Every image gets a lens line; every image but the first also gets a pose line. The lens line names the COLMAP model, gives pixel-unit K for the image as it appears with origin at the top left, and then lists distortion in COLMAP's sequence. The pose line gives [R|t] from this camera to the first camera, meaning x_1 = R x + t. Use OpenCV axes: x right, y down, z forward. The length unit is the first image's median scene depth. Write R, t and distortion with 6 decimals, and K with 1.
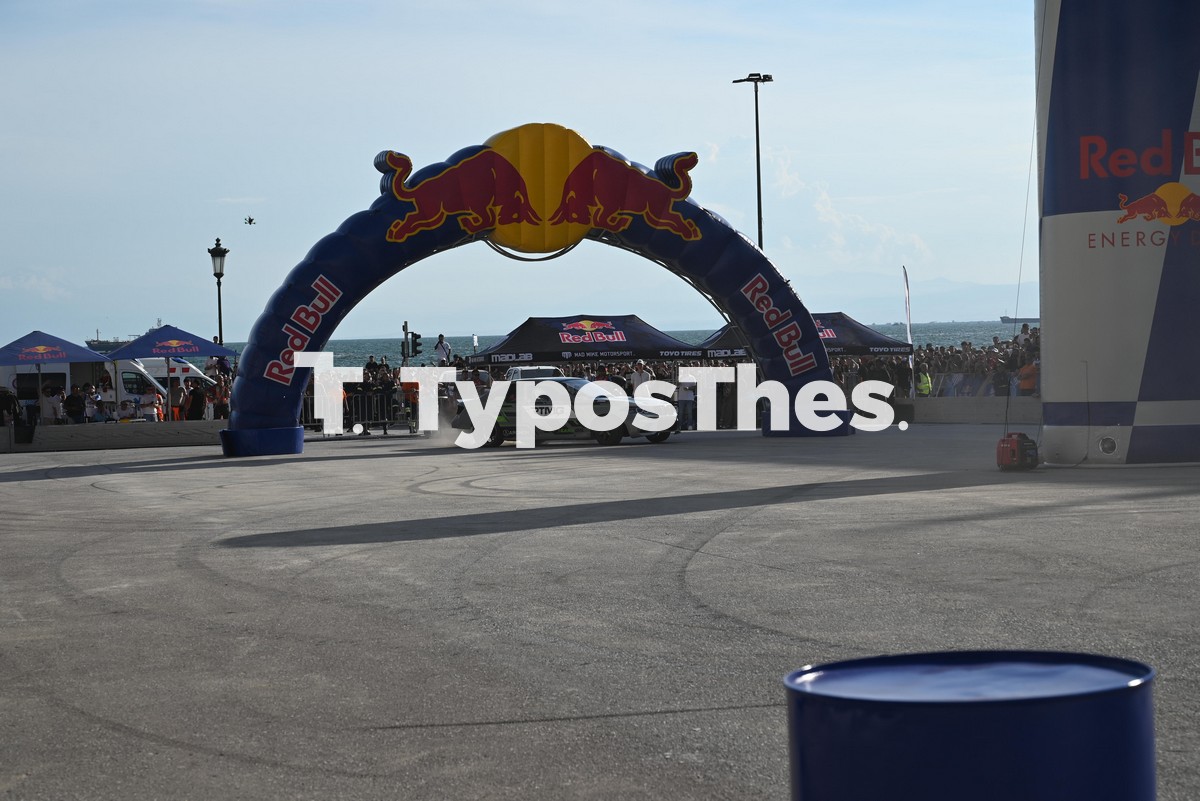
lens RADIAL K [[2355.5, 0, 607.4], [0, 2355.5, 391.3], [0, 0, 1]] dist [-0.002407, 0.000000]
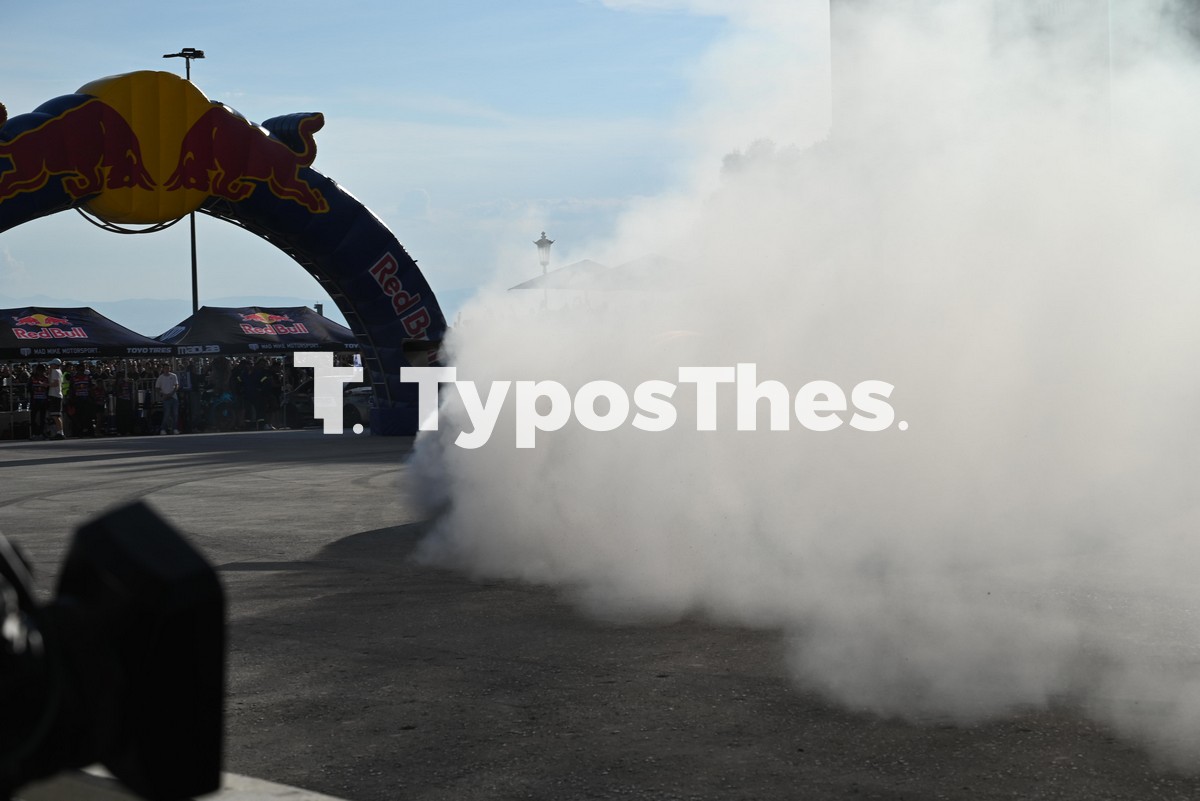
lens RADIAL K [[2280.5, 0, 615.1], [0, 2280.5, 431.4], [0, 0, 1]] dist [-0.007279, 0.000000]
pose [[0.928639, -0.013655, 0.370734, -0.185028], [0.009422, 0.999868, 0.013227, 0.007546], [-0.370866, -0.008790, 0.928645, 0.173230]]
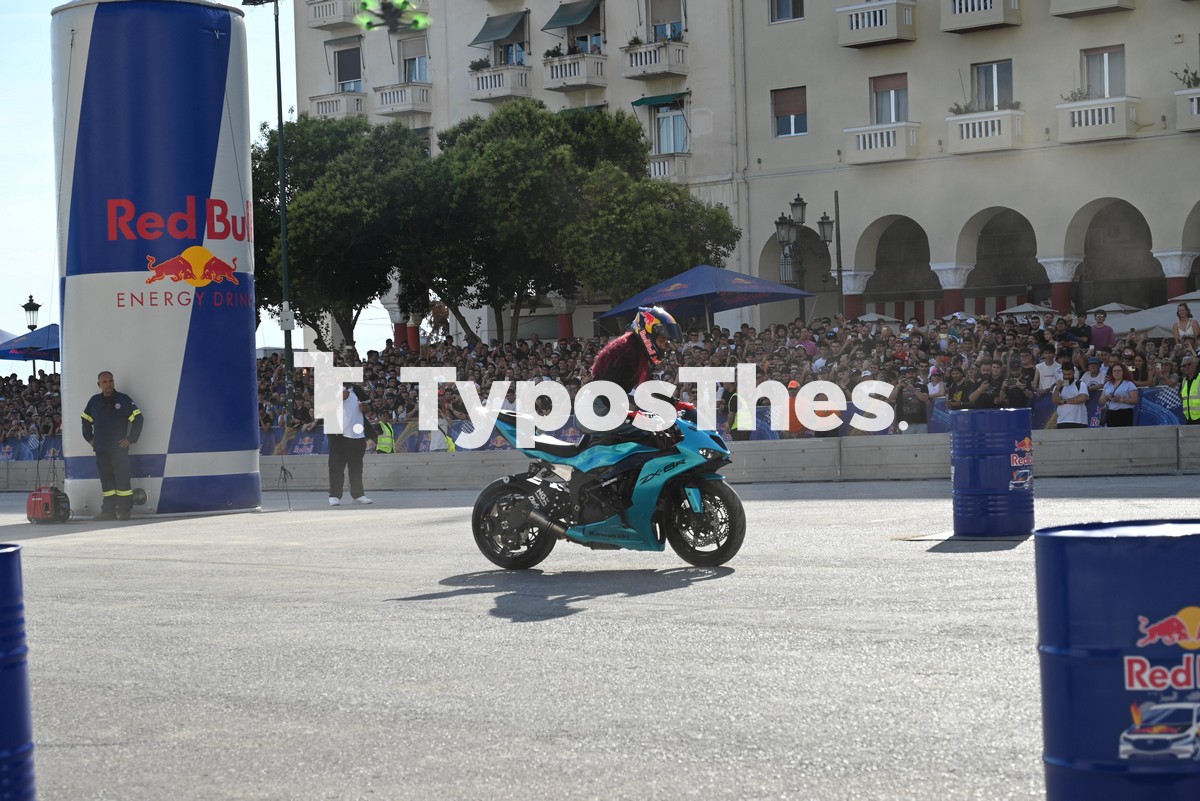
lens RADIAL K [[2431.1, 0, 604.2], [0, 2431.1, 411.9], [0, 0, 1]] dist [-0.006959, 0.000000]
pose [[0.869719, -0.004194, 0.493530, -0.080446], [0.015739, 0.999691, -0.019242, 0.005509], [-0.493297, 0.024503, 0.869516, -0.021053]]
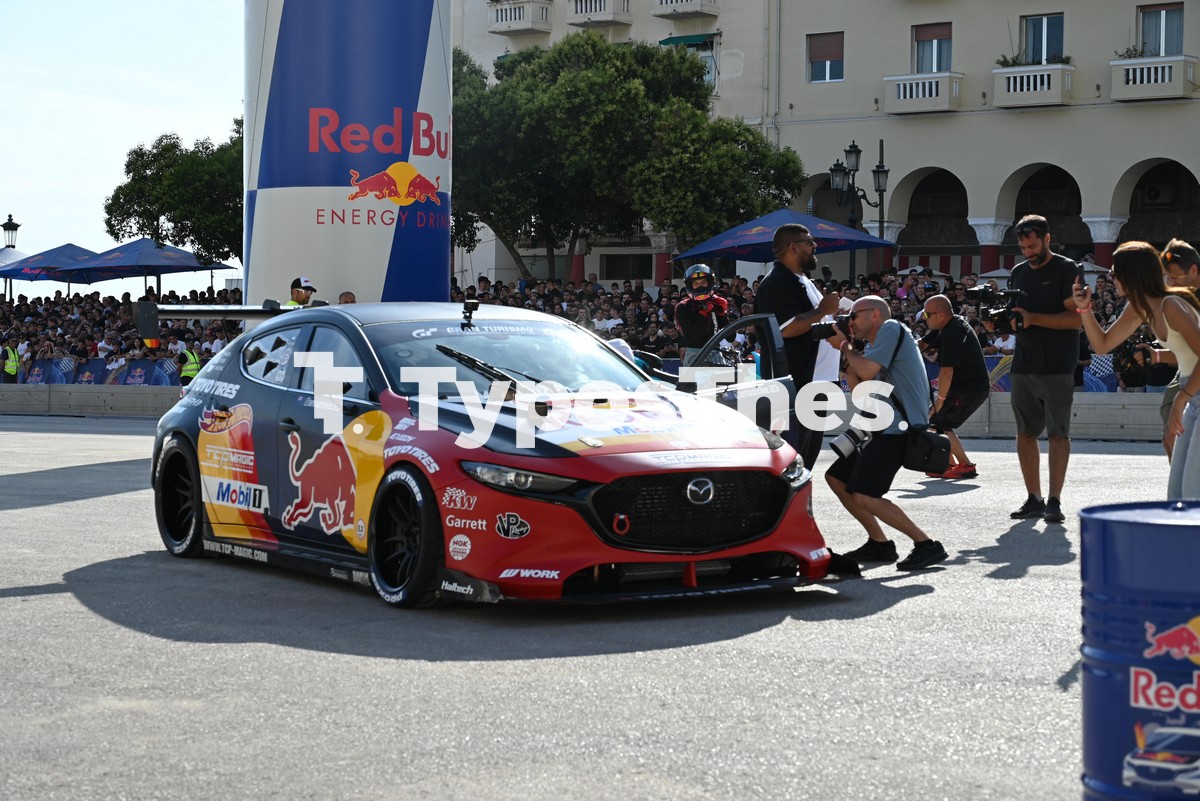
lens RADIAL K [[2431.1, 0, 592.8], [0, 2431.1, 395.3], [0, 0, 1]] dist [-0.006959, 0.000000]
pose [[0.853385, 0.021141, 0.520852, -0.126505], [-0.022278, 0.999744, -0.004078, 0.006477], [-0.520805, -0.008123, 0.853637, 0.051855]]
